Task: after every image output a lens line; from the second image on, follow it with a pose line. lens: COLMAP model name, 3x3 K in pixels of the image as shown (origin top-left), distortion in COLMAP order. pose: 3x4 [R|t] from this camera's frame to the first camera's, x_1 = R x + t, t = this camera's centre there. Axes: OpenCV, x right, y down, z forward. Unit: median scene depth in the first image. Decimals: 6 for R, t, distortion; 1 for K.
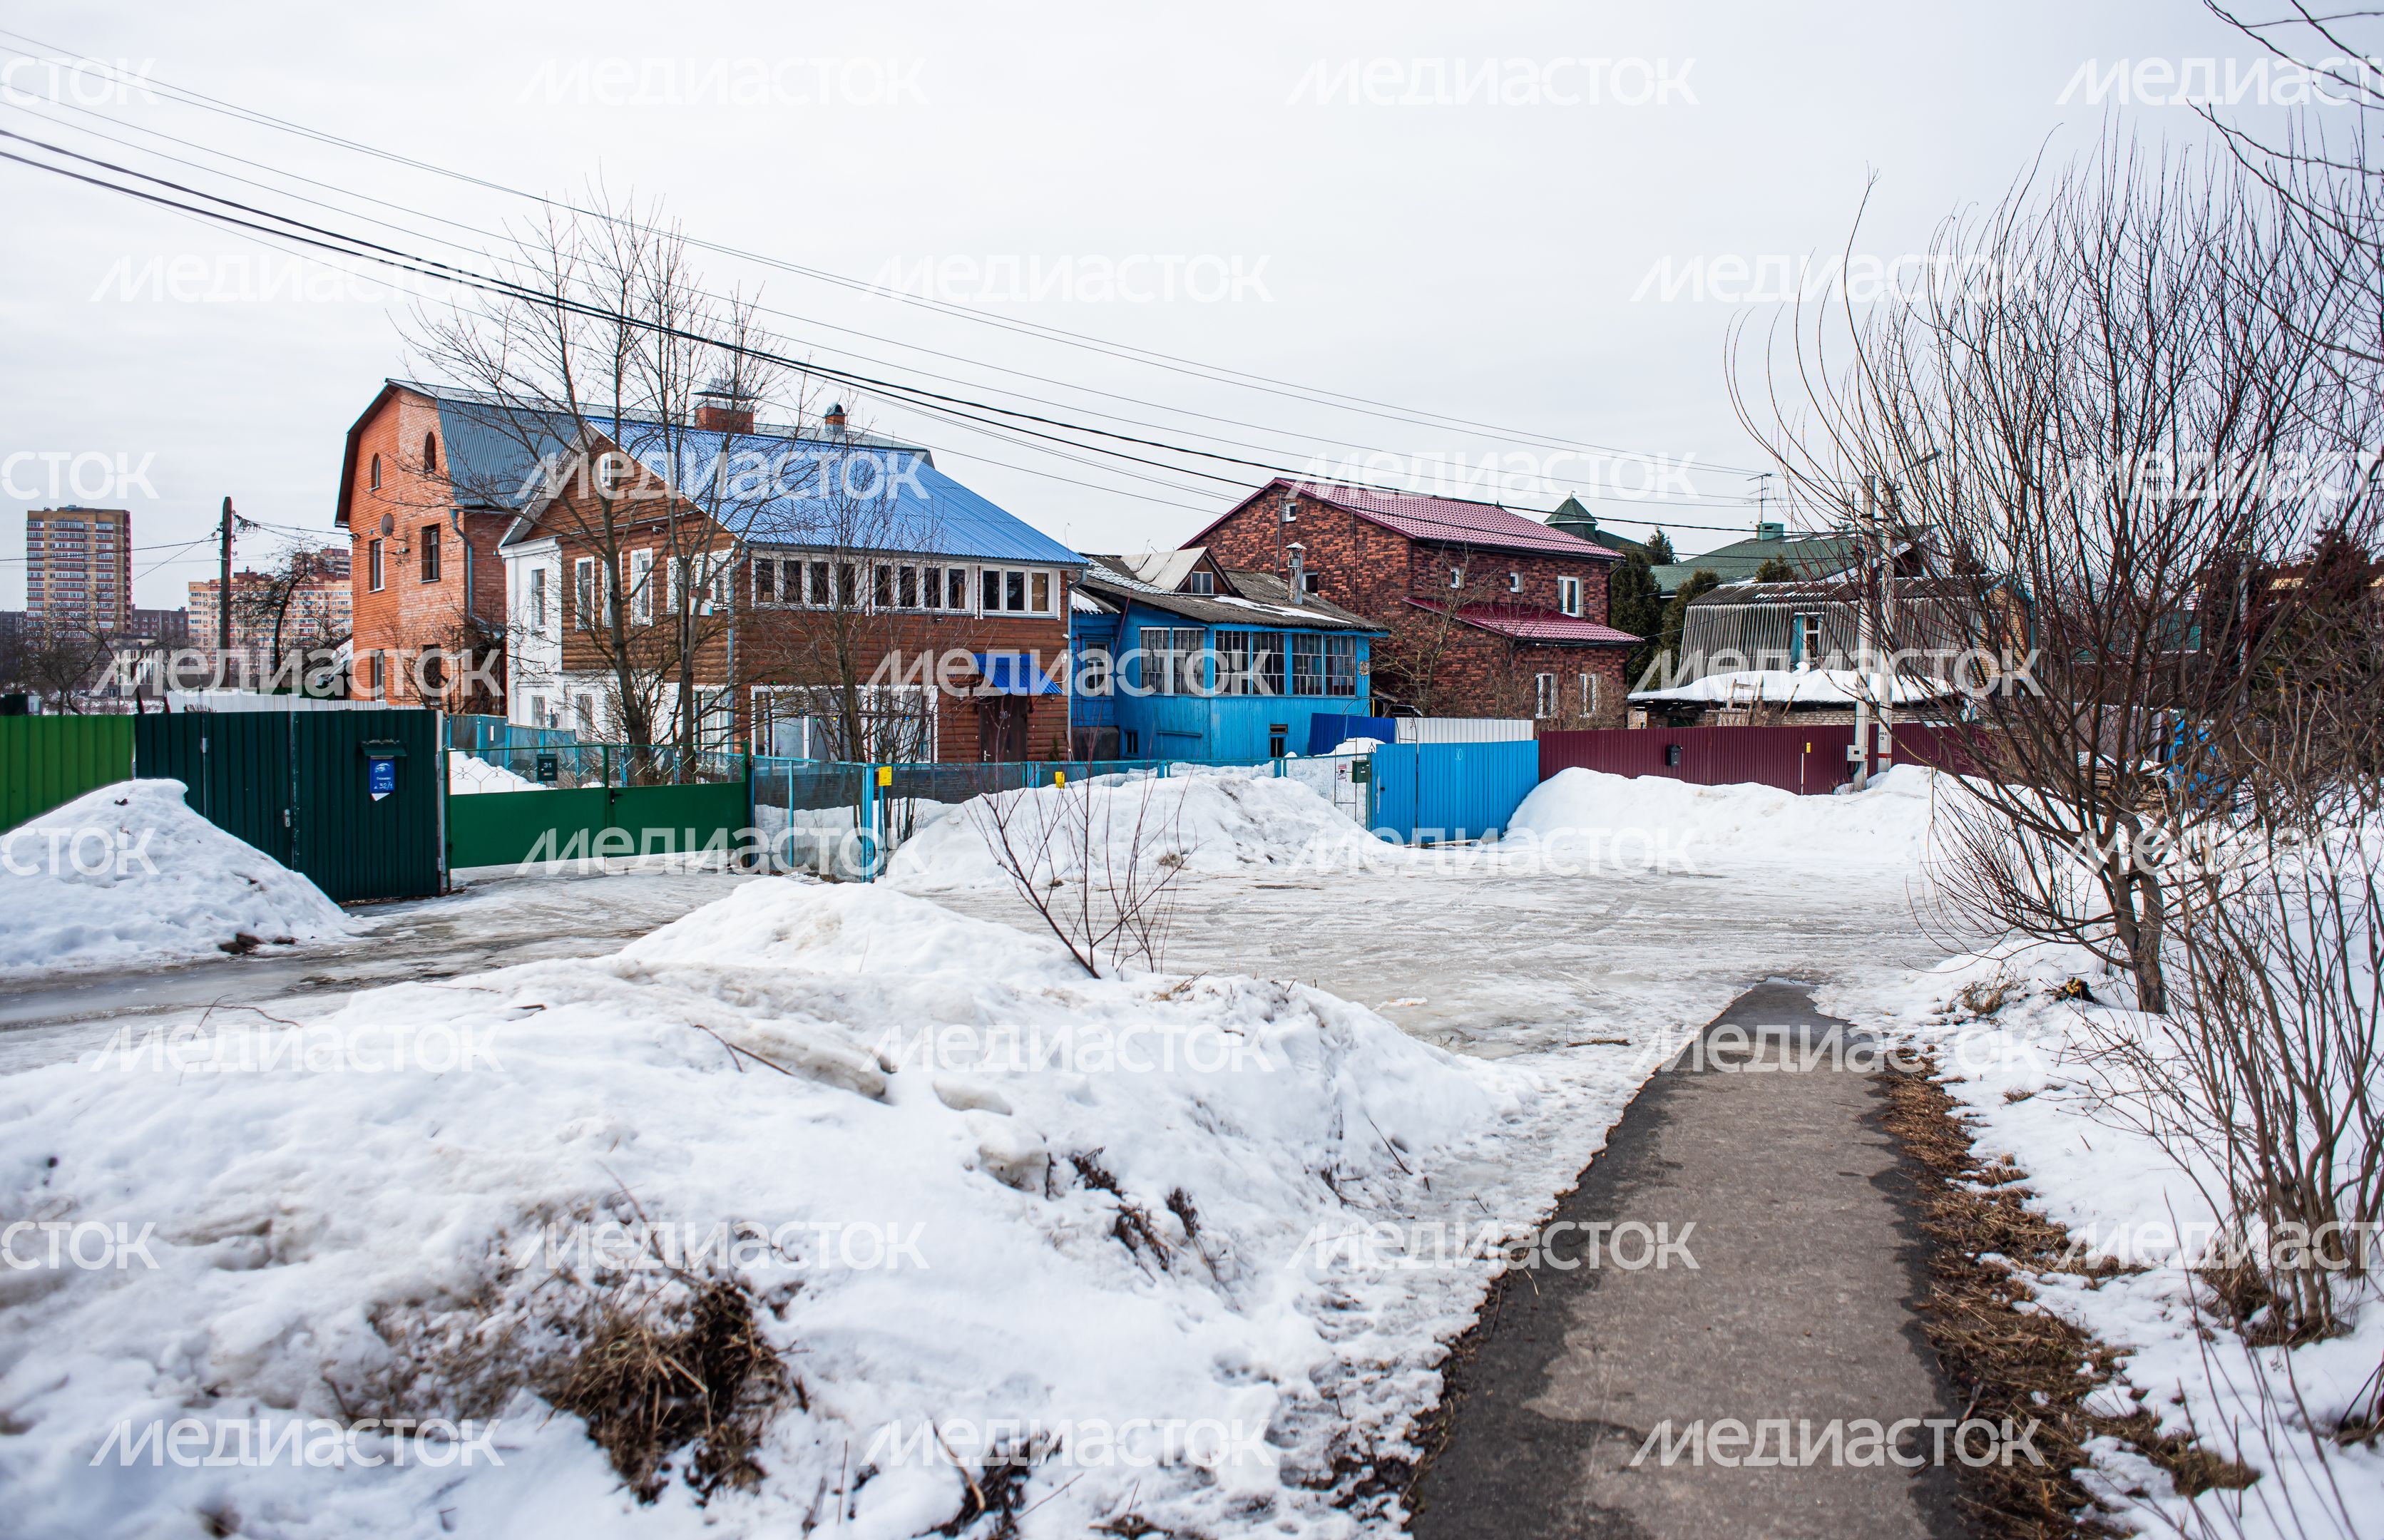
lens RADIAL K [[1647.1, 0, 1193.1], [0, 1647.1, 765.8], [0, 0, 1]] dist [-0.053280, 0.000673]
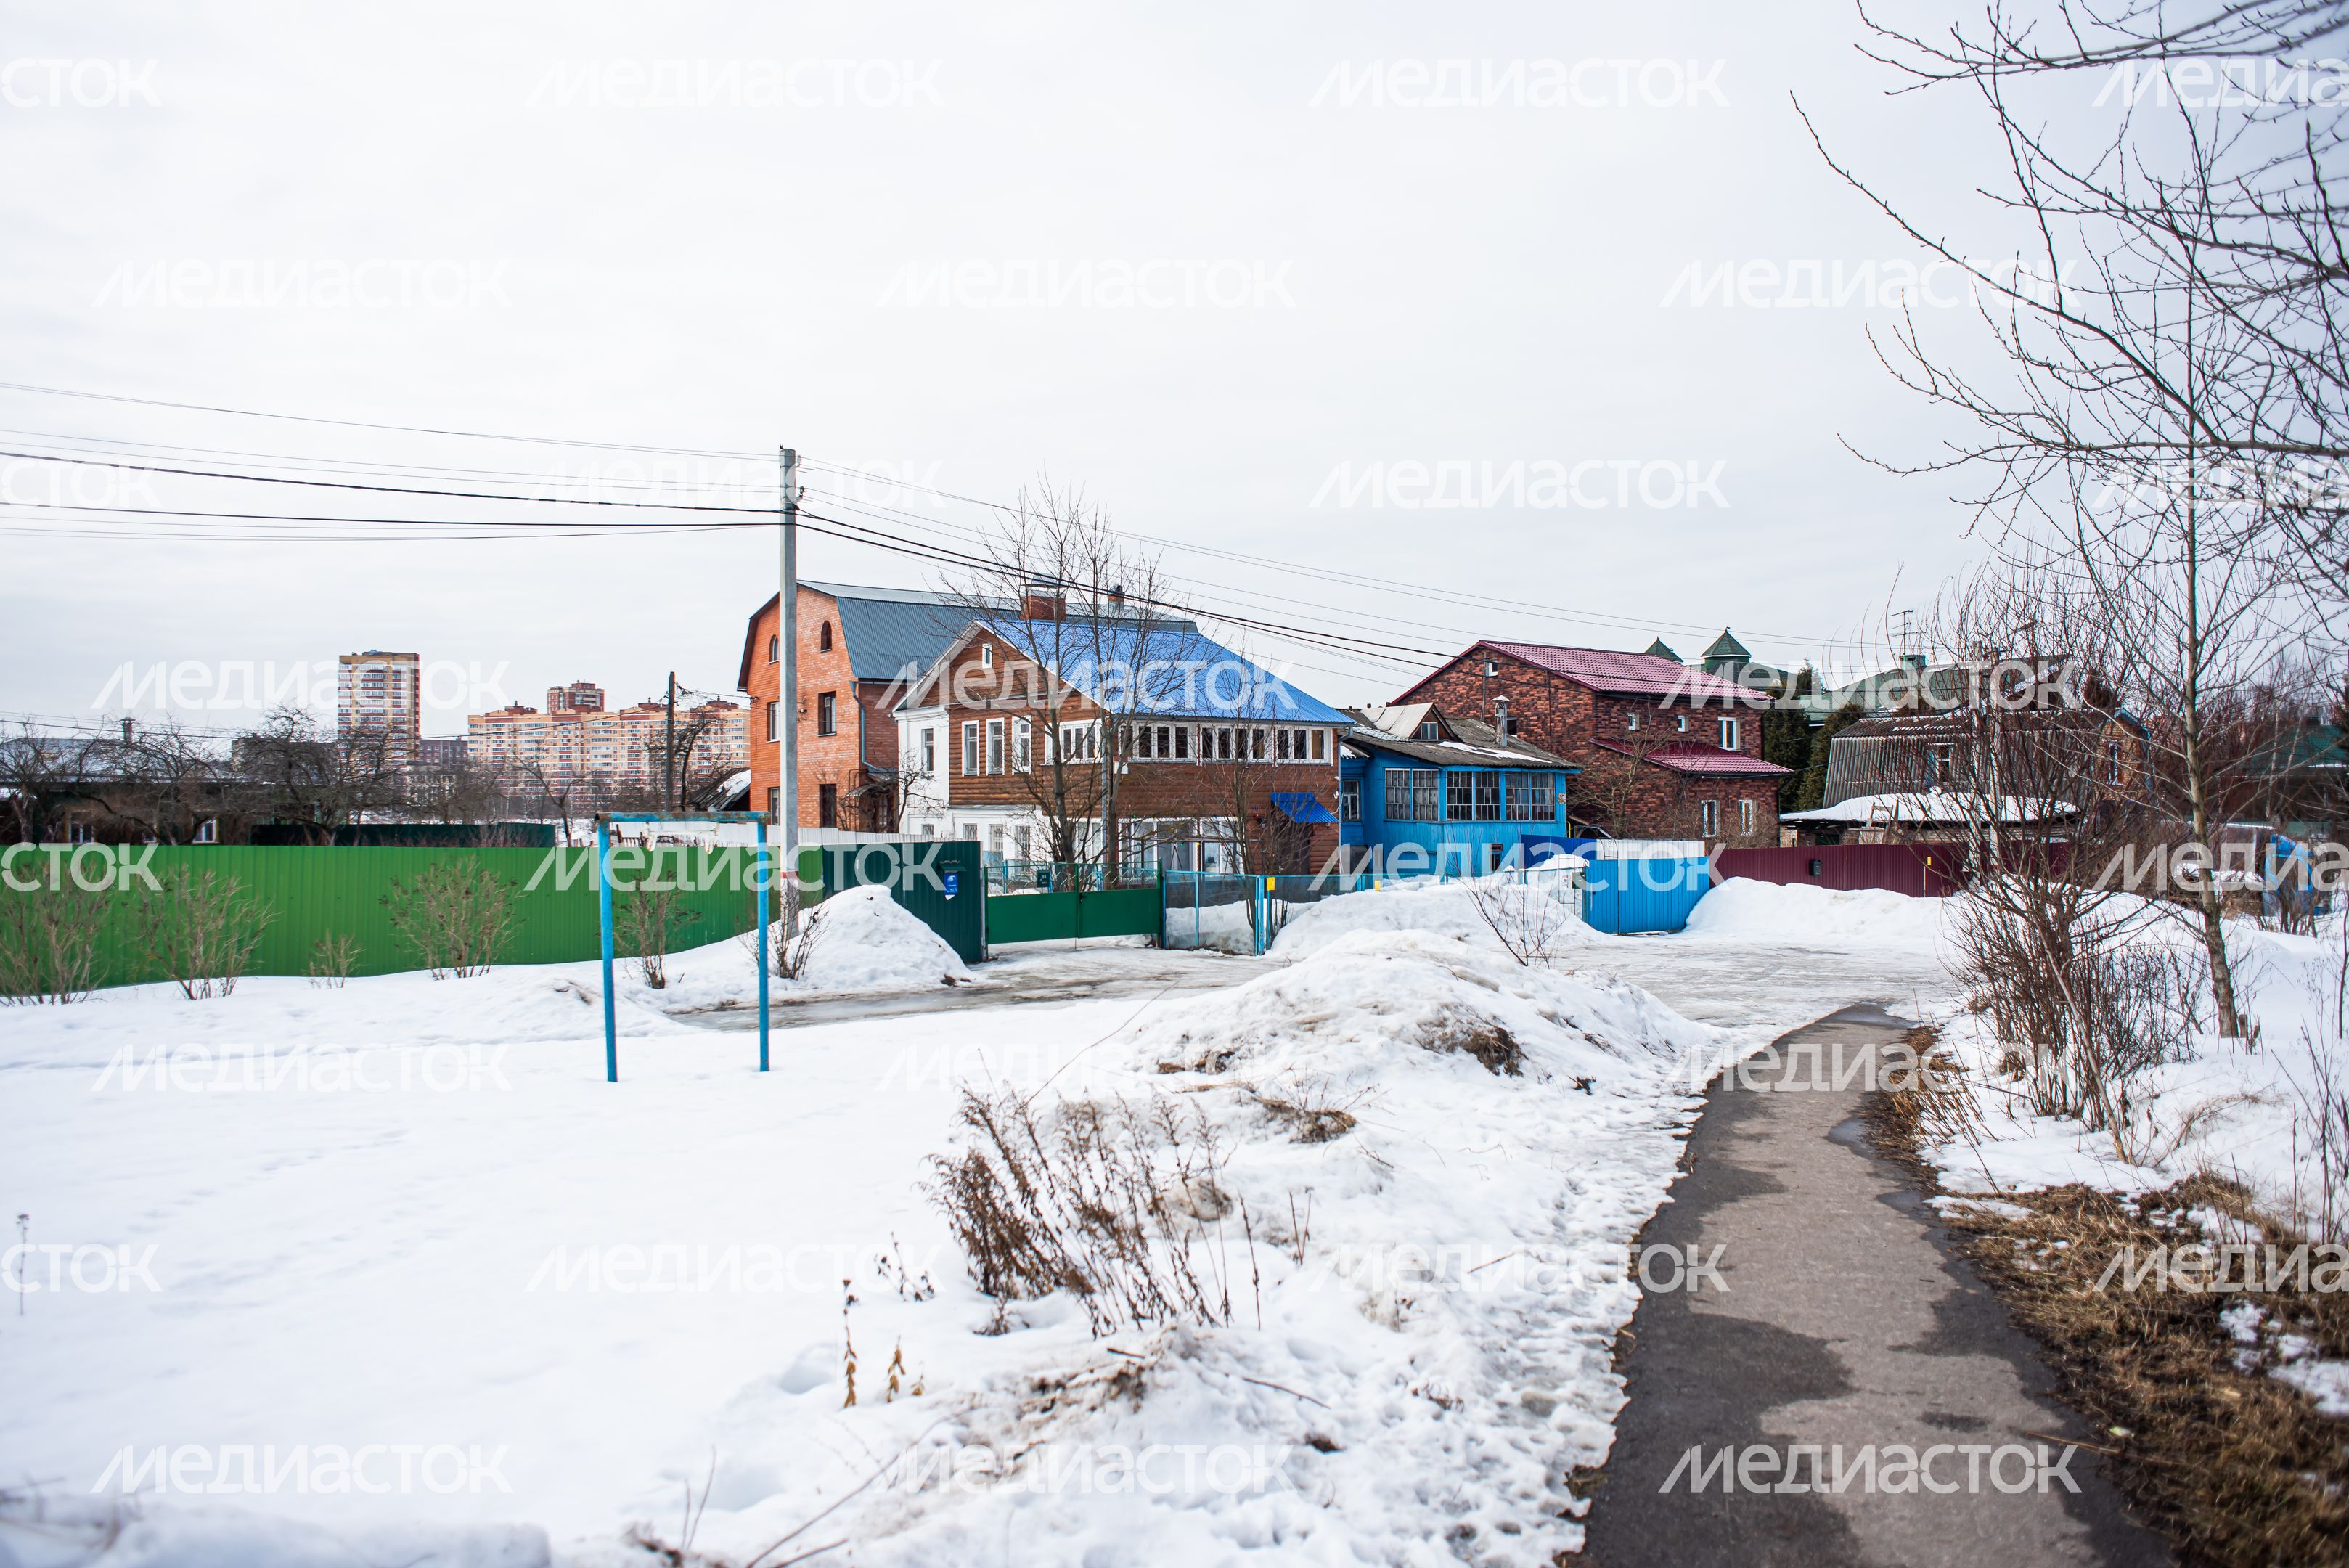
lens RADIAL K [[1536.6, 0, 1170.5], [0, 1536.6, 807.6], [0, 0, 1]] dist [-0.108004, 0.178204]
pose [[0.992150, -0.006657, -0.124876, -0.050924], [0.000986, 0.998967, -0.045421, 0.000129], [0.125049, 0.044941, 0.991132, -0.204962]]
